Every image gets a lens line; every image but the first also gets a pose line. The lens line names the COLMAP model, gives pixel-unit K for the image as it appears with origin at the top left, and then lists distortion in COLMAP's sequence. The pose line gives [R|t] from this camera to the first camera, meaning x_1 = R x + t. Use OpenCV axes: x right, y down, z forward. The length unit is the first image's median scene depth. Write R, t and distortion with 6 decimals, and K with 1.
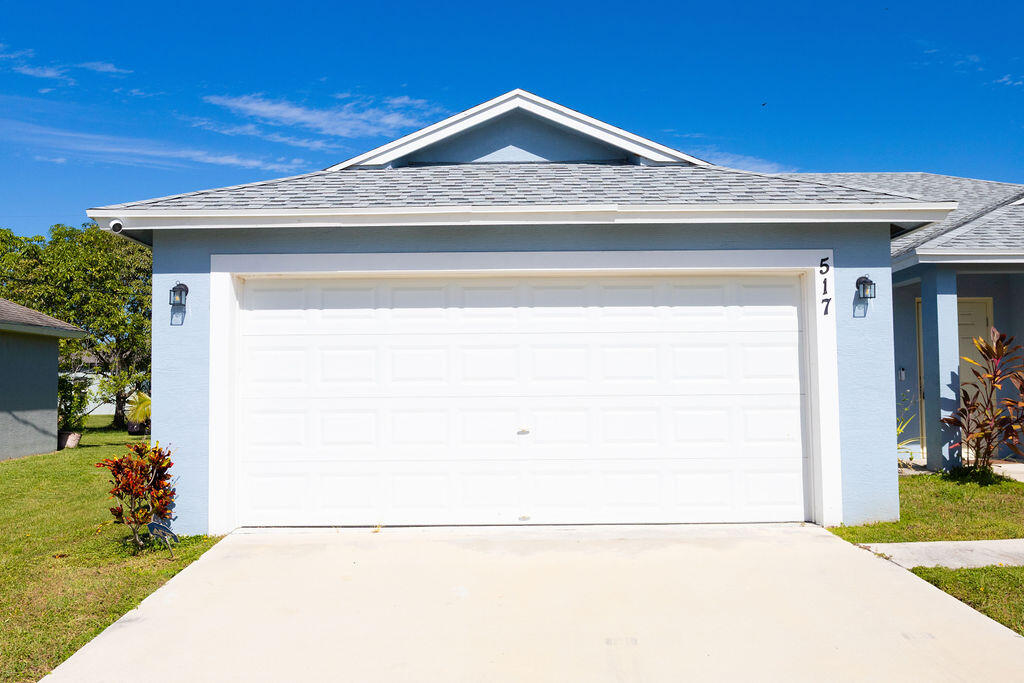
lens RADIAL K [[949.8, 0, 512.0], [0, 949.8, 341.5], [0, 0, 1]] dist [-0.017264, -0.013329]
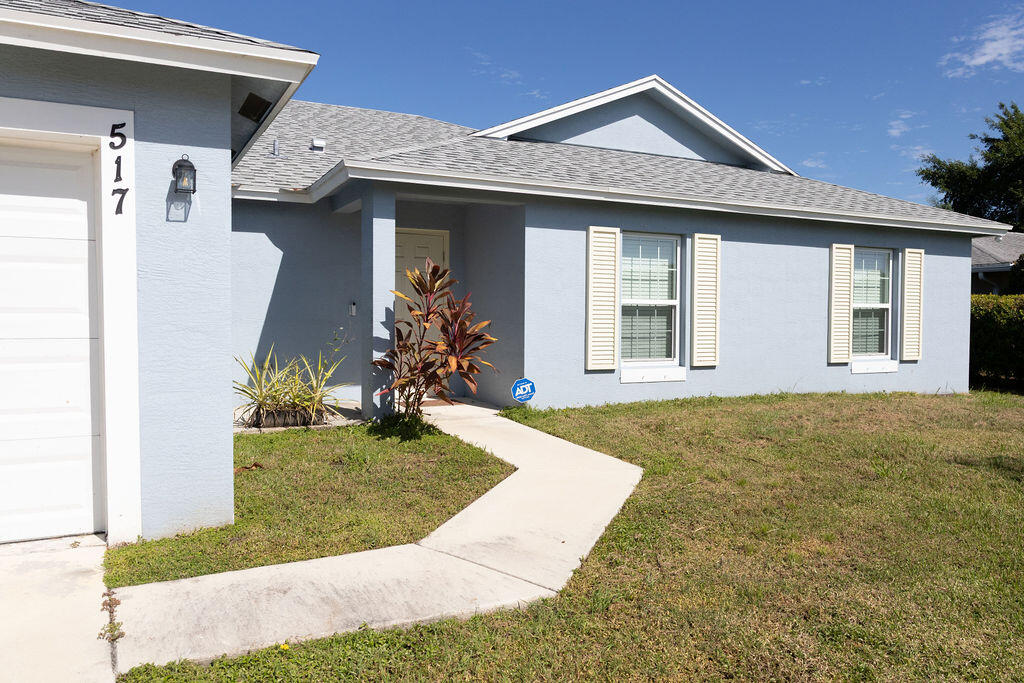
lens RADIAL K [[776.3, 0, 512.0], [0, 776.3, 341.5], [0, 0, 1]] dist [-0.006413, 0.000375]
pose [[0.892181, -0.000439, 0.451678, 0.315567], [-0.036147, 0.996723, 0.072369, 0.009242], [-0.450229, -0.080893, 0.889241, 0.394089]]
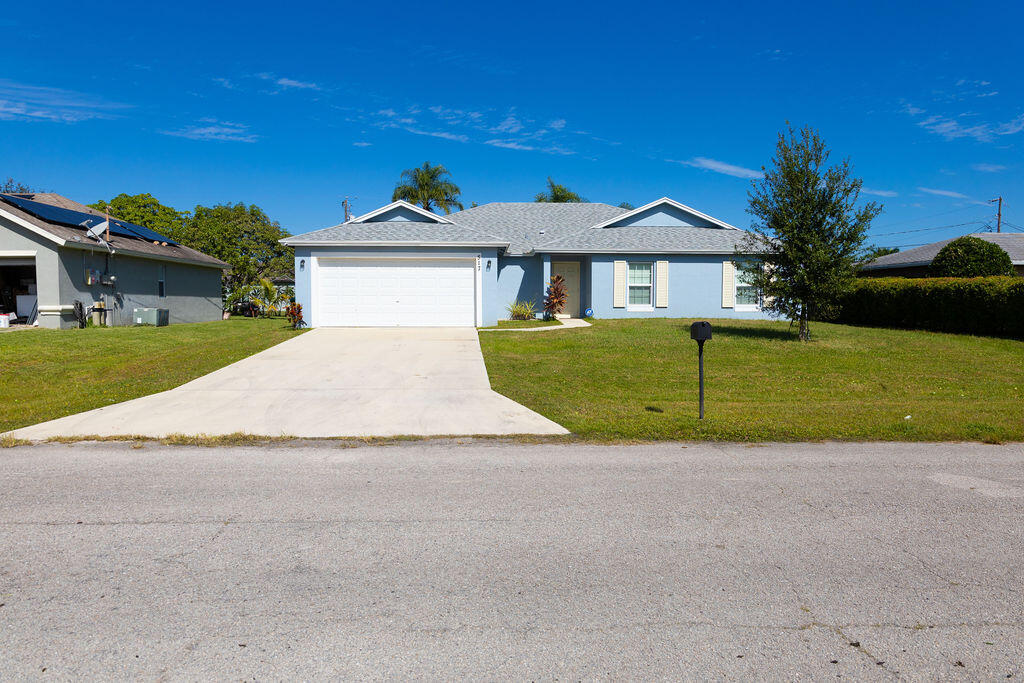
lens RADIAL K [[703.5, 0, 512.0], [0, 703.5, 341.5], [0, 0, 1]] dist [-0.002306, -0.002631]
pose [[0.999193, 0.009020, 0.039141, 0.337873], [-0.013098, 0.994363, 0.105221, -0.041642], [-0.037972, -0.105648, 0.993678, -1.678909]]
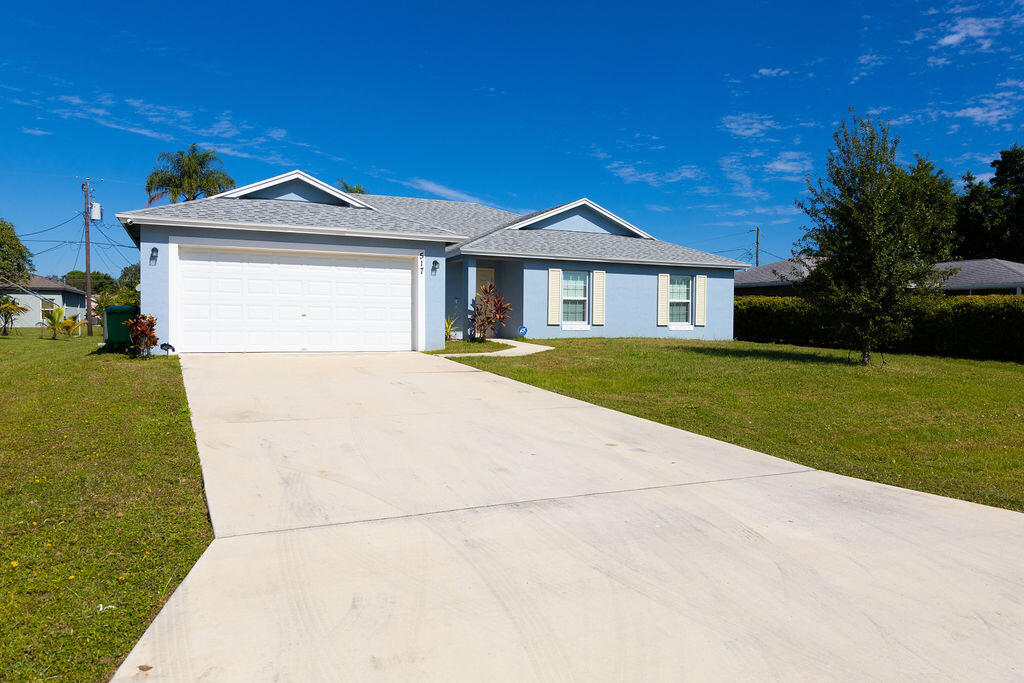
lens RADIAL K [[699.0, 0, 510.5], [0, 699.0, 326.6], [0, 0, 1]] dist [-0.003095, -0.001963]
pose [[0.908619, 0.014868, 0.417362, -0.254719], [-0.039513, 0.997944, 0.050473, 0.010342], [-0.415753, -0.062352, 0.907338, -0.877271]]
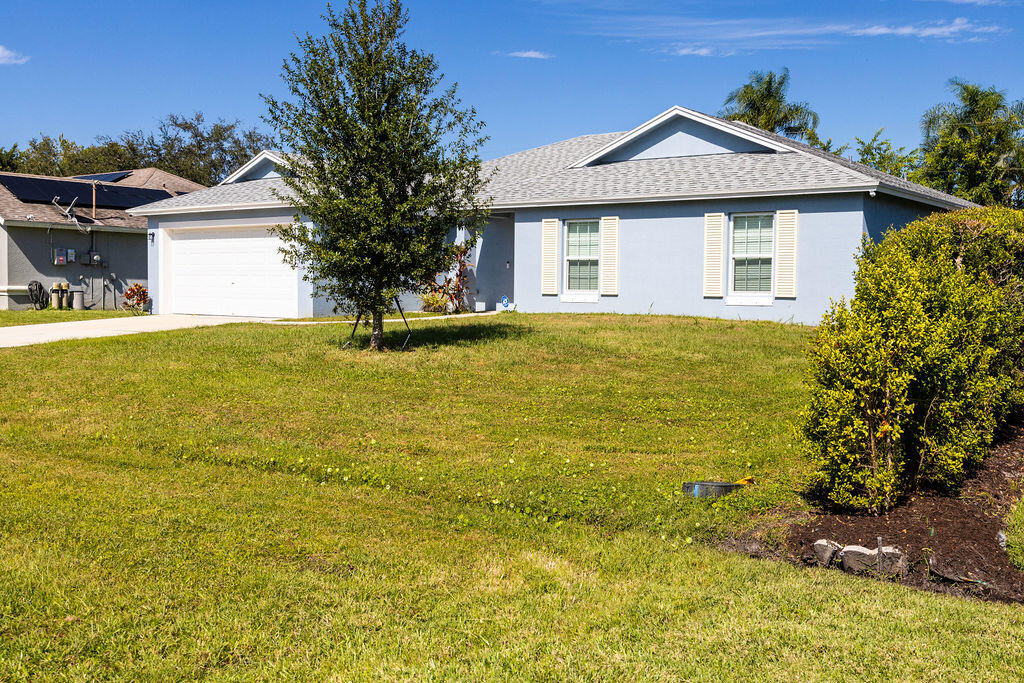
lens RADIAL K [[1055.4, 0, 512.0], [0, 1055.4, 341.5], [0, 0, 1]] dist [-0.017700, -0.016813]
pose [[0.798020, 0.048316, -0.600691, 2.488798], [0.012396, 0.995254, 0.096520, -0.023209], [0.602504, -0.084471, 0.793633, -0.969355]]
